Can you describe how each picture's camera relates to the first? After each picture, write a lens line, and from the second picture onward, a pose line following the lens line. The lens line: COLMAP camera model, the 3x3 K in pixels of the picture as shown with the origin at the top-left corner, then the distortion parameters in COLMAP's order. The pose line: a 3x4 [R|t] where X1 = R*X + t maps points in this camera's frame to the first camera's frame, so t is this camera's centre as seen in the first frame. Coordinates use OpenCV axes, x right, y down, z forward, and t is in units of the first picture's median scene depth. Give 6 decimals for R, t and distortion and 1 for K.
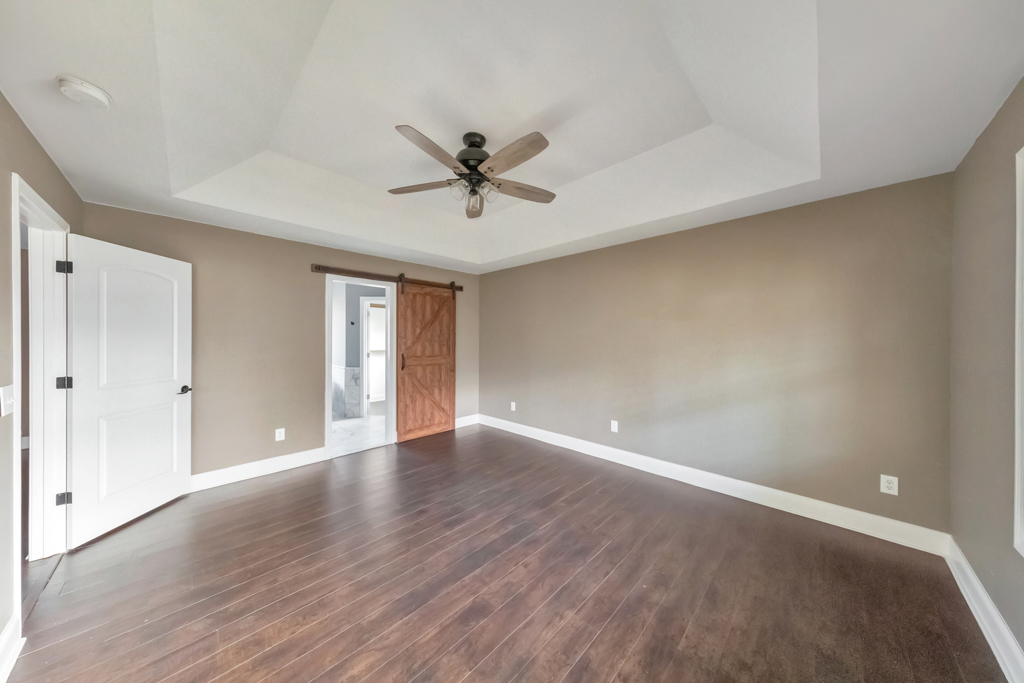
lens RADIAL K [[321.2, 0, 513.8], [0, 321.2, 339.5], [0, 0, 1]] dist [0.007027, -0.000100]
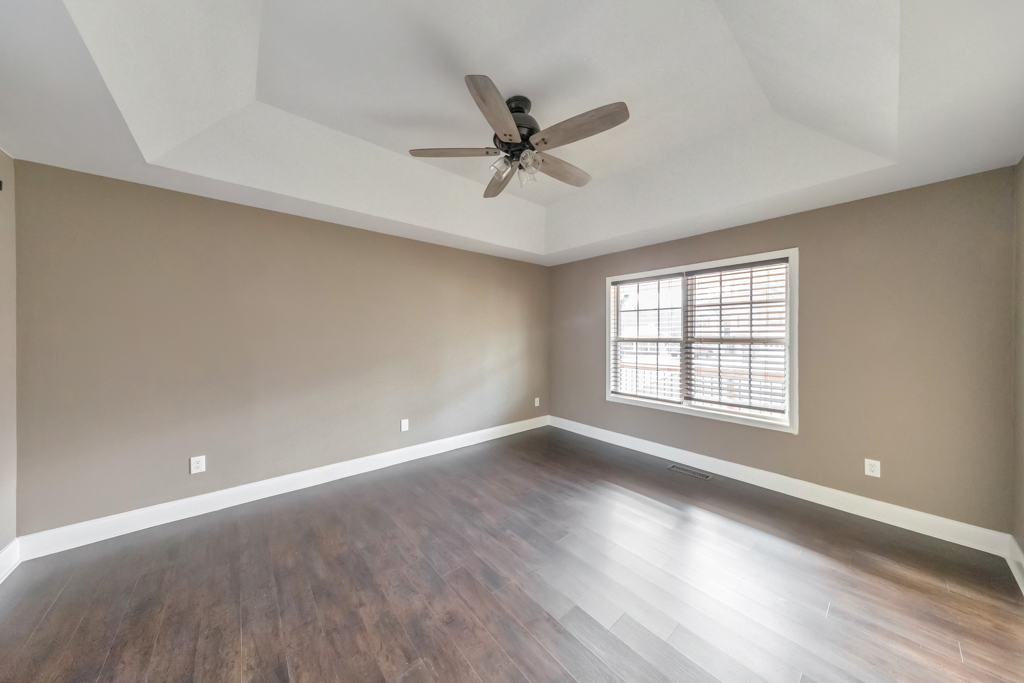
lens RADIAL K [[324.9, 0, 512.0], [0, 324.9, 341.5], [0, 0, 1]] dist [-0.001445, -0.000044]
pose [[0.086388, -0.018873, 0.996083, -0.779634], [-0.005638, 0.999795, 0.019432, -0.003404], [-0.996246, -0.007295, 0.086264, 0.742092]]
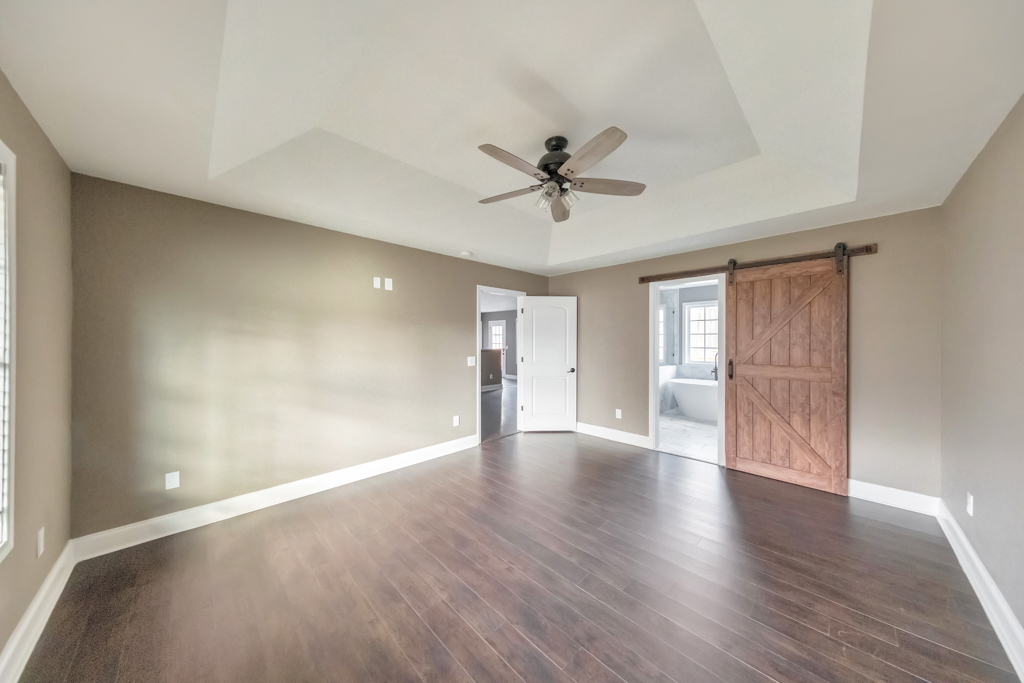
lens RADIAL K [[321.2, 0, 513.8], [0, 321.2, 339.5], [0, 0, 1]] dist [0.007027, -0.000100]
pose [[-0.009267, -0.004669, -0.999946, 0.696469], [-0.000167, 0.999989, -0.004668, -0.001832], [0.999957, 0.000124, -0.009268, 0.690359]]
